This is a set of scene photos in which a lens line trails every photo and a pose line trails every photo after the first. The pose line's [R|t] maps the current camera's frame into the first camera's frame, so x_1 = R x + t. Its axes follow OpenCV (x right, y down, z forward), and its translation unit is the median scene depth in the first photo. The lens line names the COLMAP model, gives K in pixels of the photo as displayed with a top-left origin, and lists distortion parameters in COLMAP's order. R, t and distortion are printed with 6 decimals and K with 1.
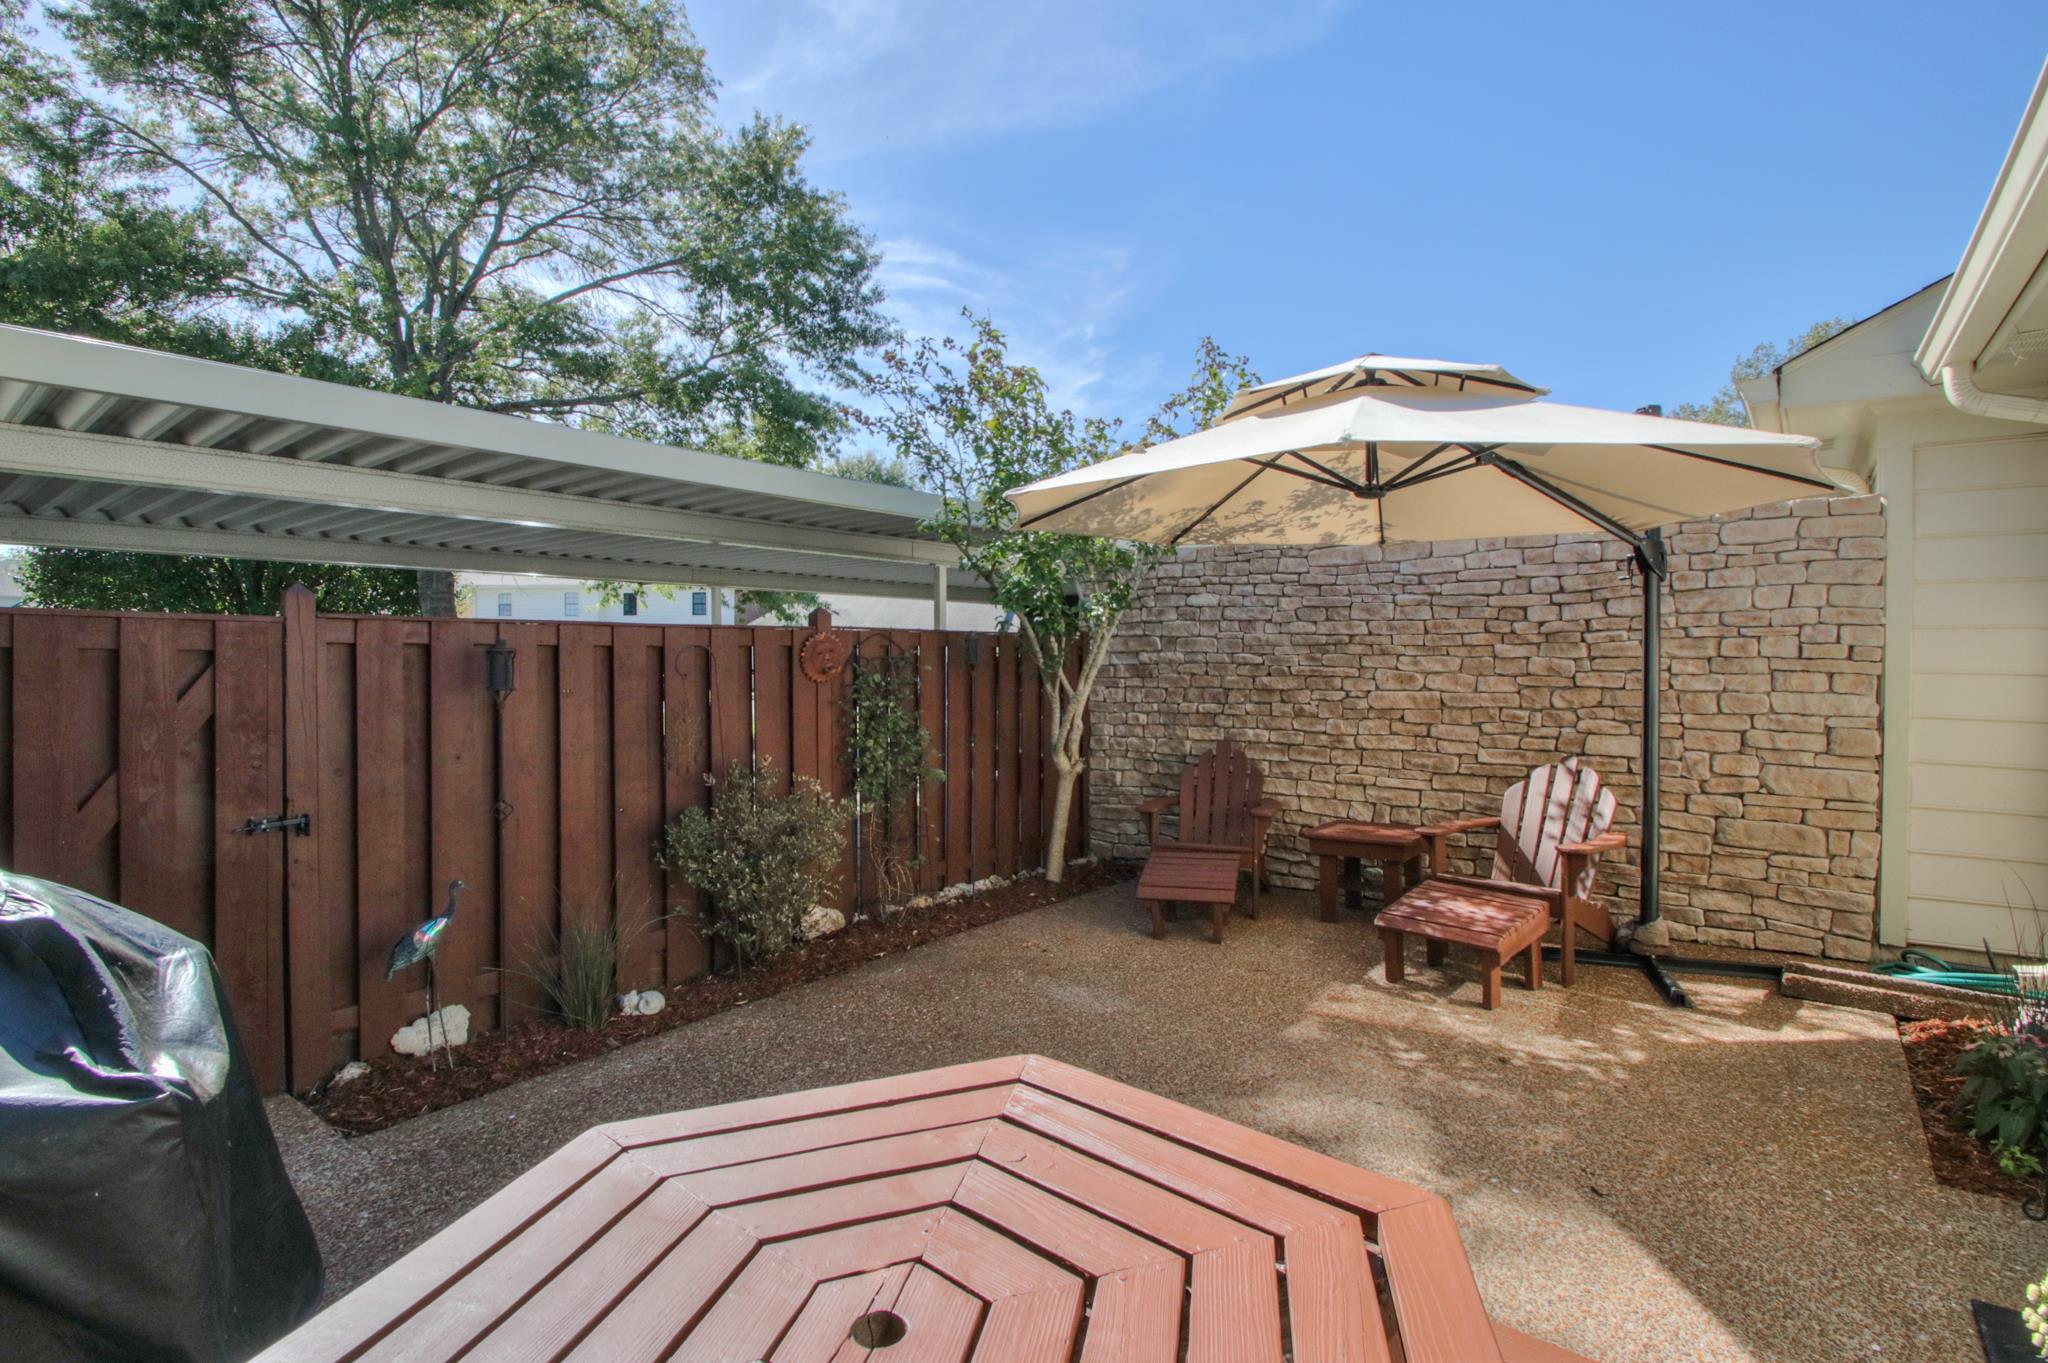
lens RADIAL K [[959.1, 0, 1024.7], [0, 959.1, 674.8], [0, 0, 1]] dist [-0.014807, -0.000374]
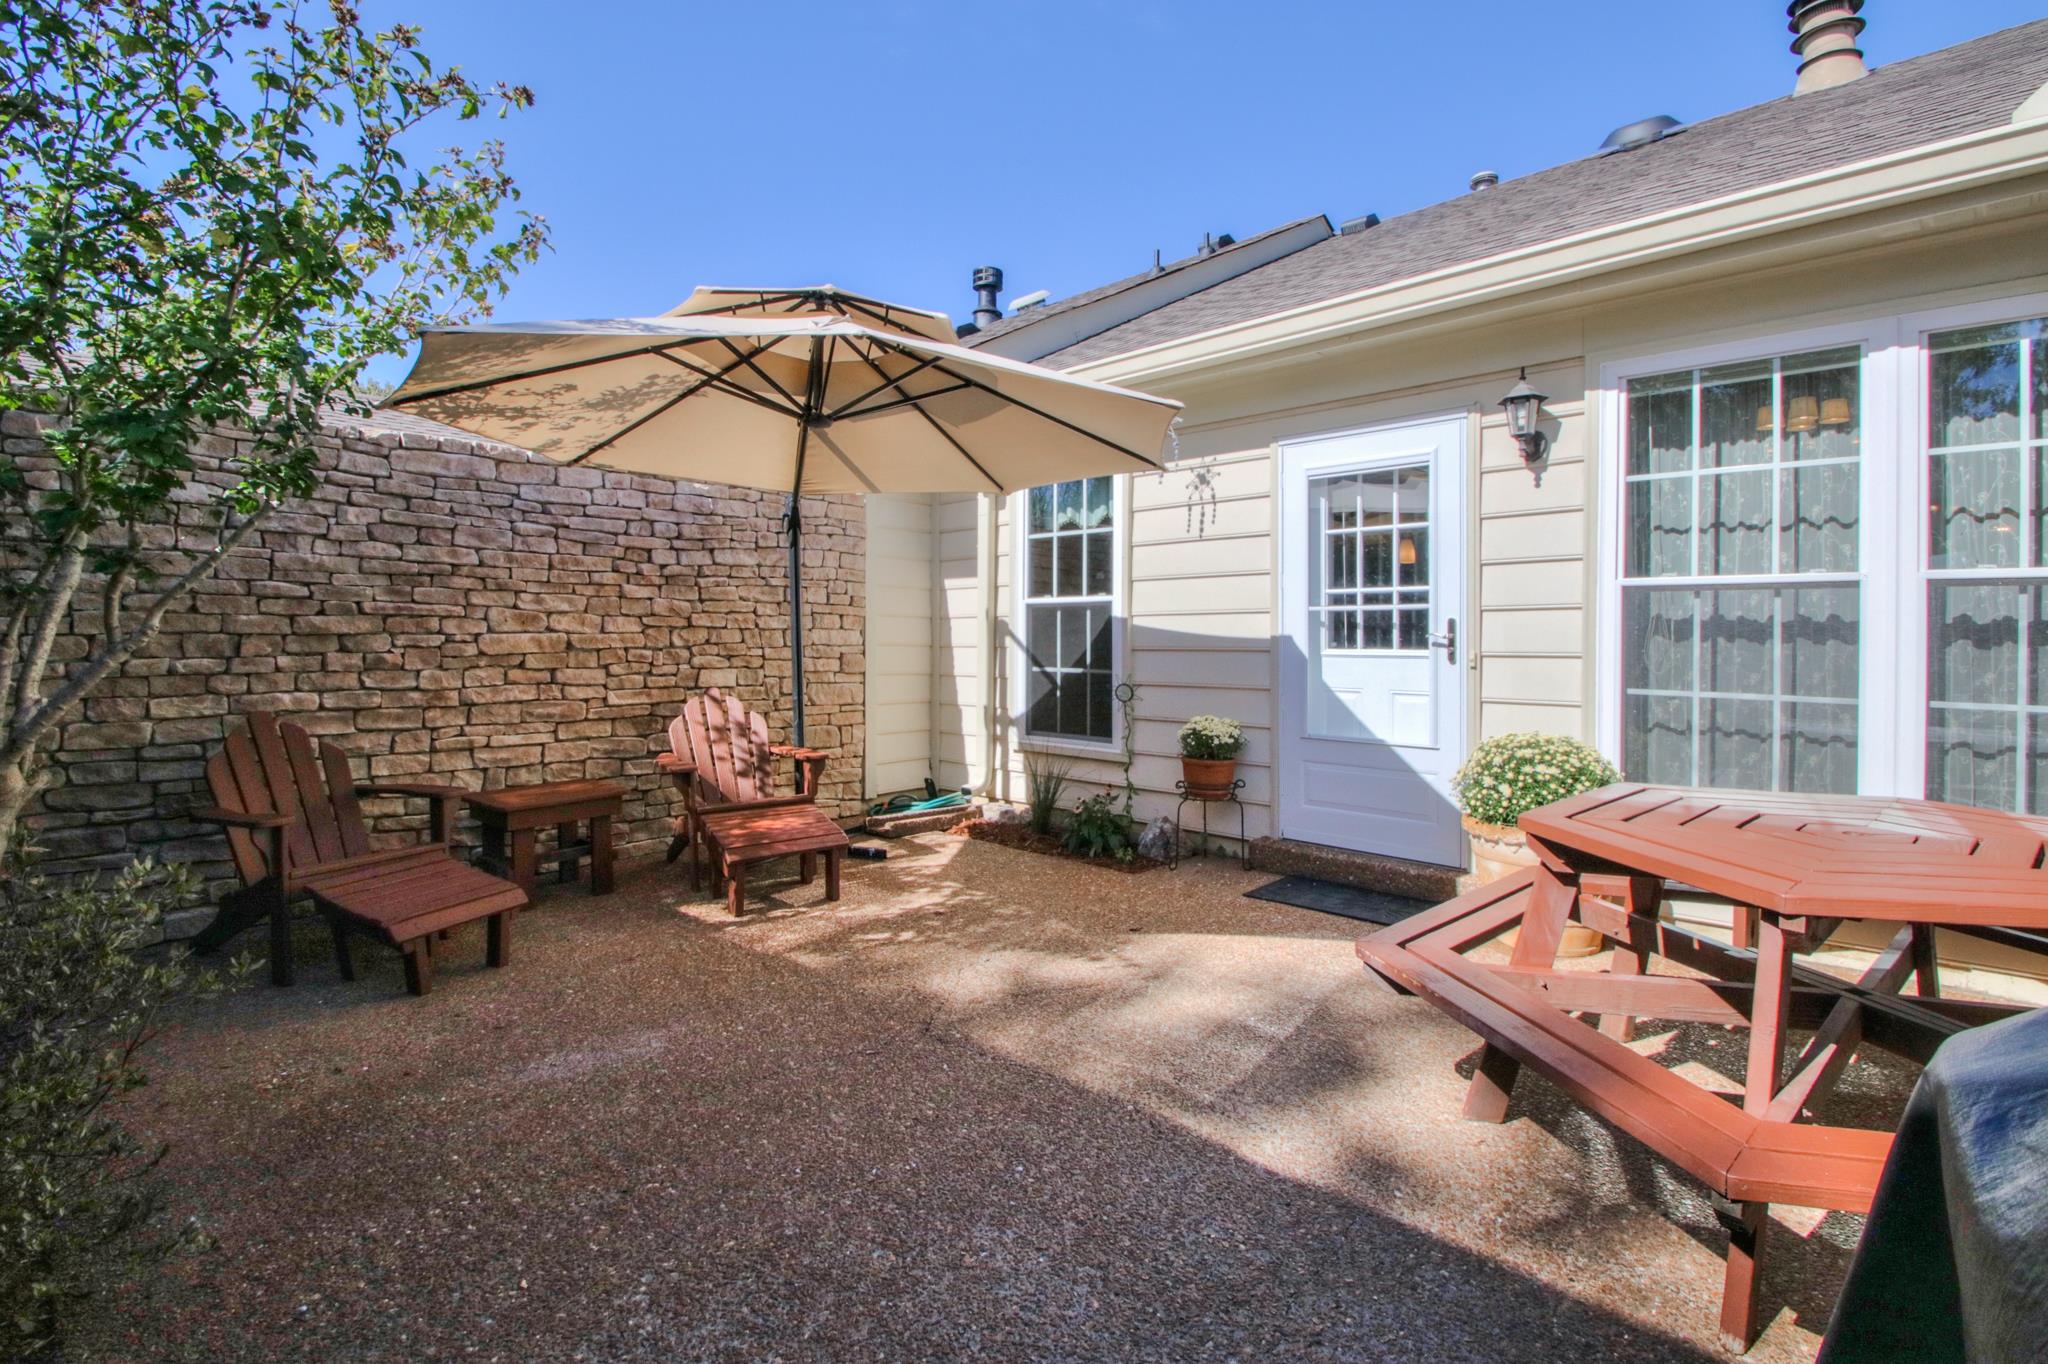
lens RADIAL K [[959.1, 0, 1048.5], [0, 959.1, 640.0], [0, 0, 1]] dist [-0.014807, -0.000374]
pose [[0.088210, 0.002254, 0.996099, -0.439163], [0.022093, 0.999747, -0.004219, 0.038473], [-0.995857, 0.022379, 0.088138, 0.457772]]
